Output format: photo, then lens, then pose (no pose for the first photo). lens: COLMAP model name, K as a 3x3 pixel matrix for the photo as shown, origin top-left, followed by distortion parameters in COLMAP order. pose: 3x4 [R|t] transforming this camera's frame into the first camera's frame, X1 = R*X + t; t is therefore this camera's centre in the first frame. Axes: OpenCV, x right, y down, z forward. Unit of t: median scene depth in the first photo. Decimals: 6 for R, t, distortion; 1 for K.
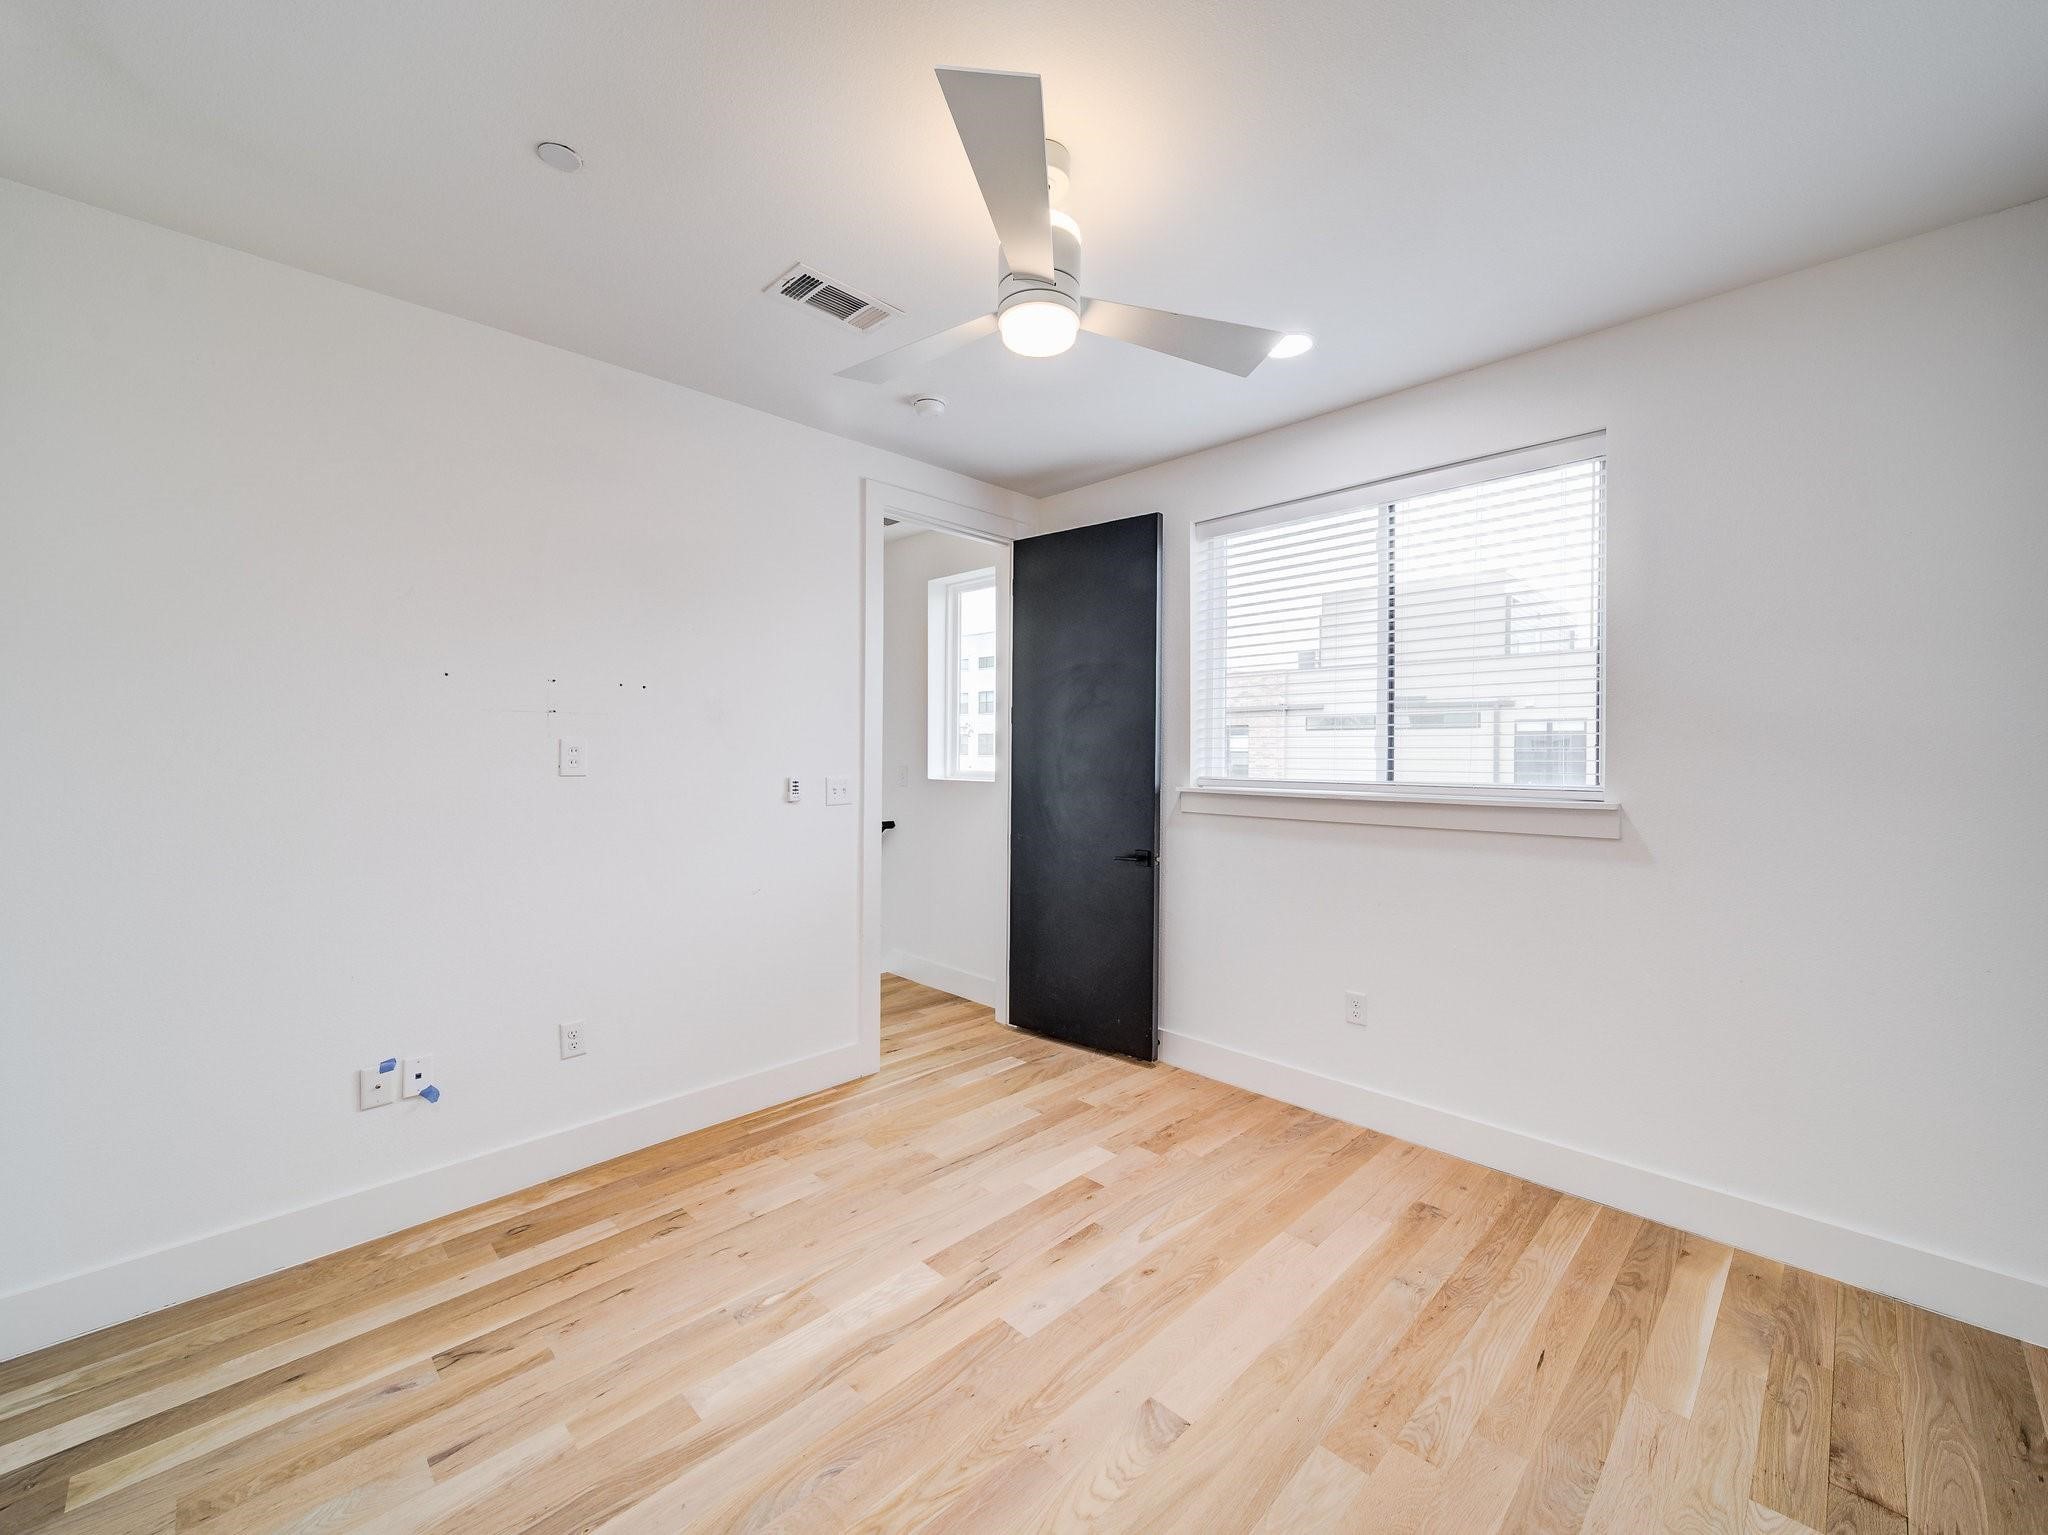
lens RADIAL K [[810.6, 0, 1023.0], [0, 810.6, 763.9], [0, 0, 1]] dist [0.001390, -0.002053]
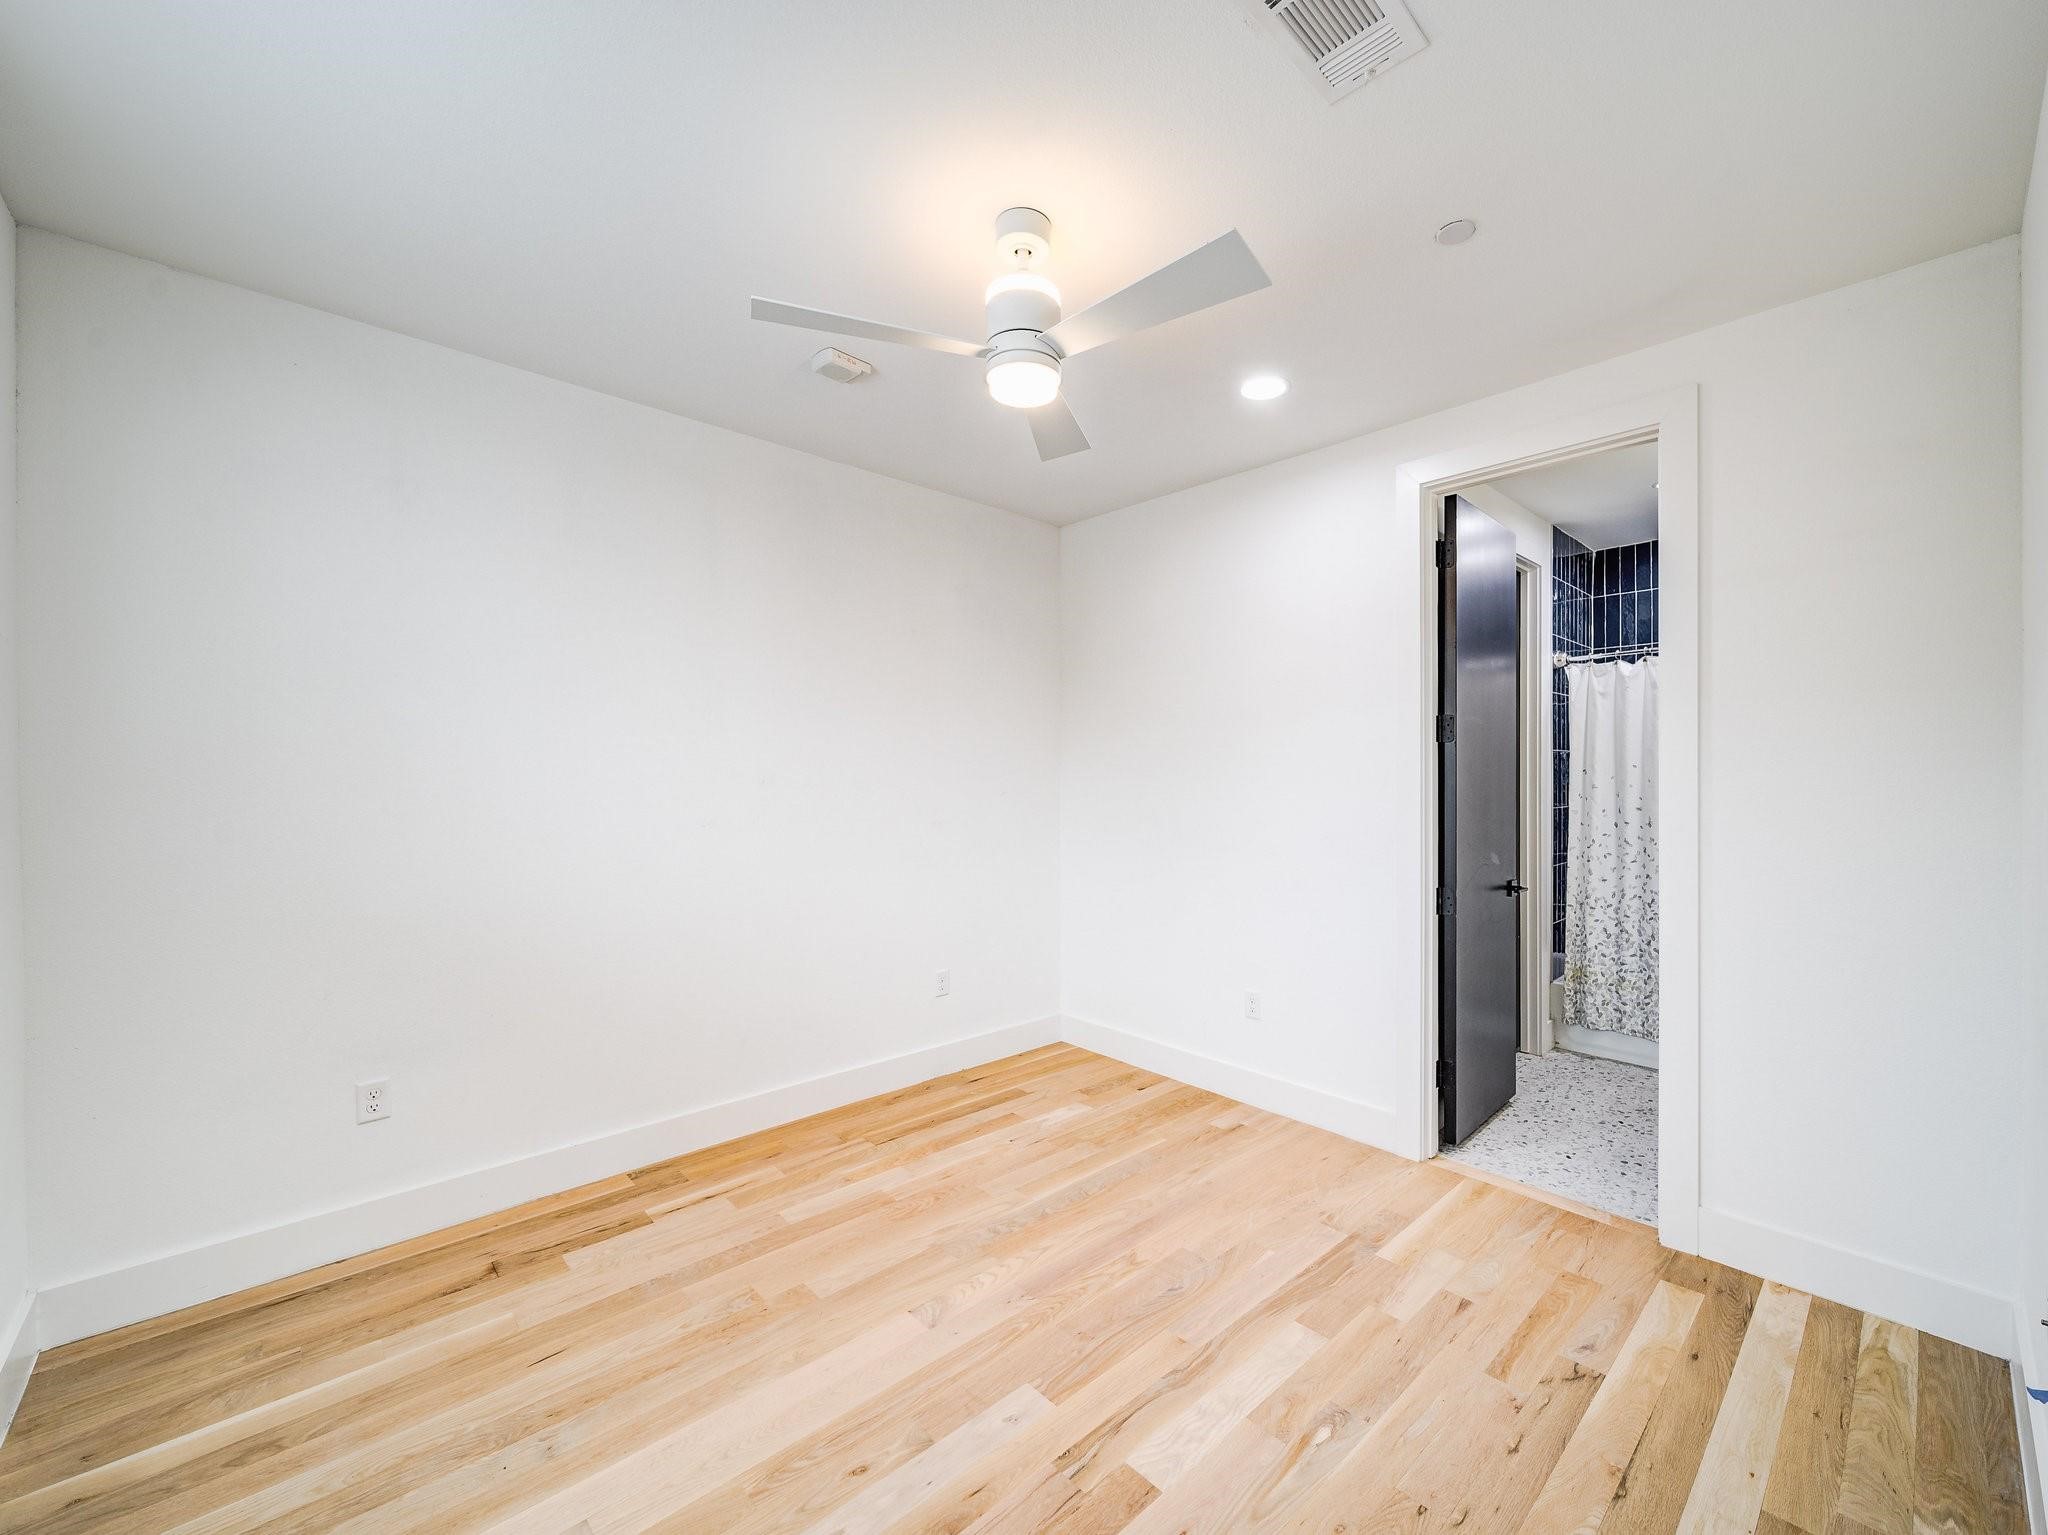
lens RADIAL K [[810.6, 0, 1022.8], [0, 810.6, 767.8], [0, 0, 1]] dist [0.001390, -0.002053]
pose [[-0.996754, -0.001937, 0.080480, -0.066412], [-0.002205, 0.999992, -0.003239, -0.036377], [-0.080473, -0.003406, -0.996751, 1.988968]]
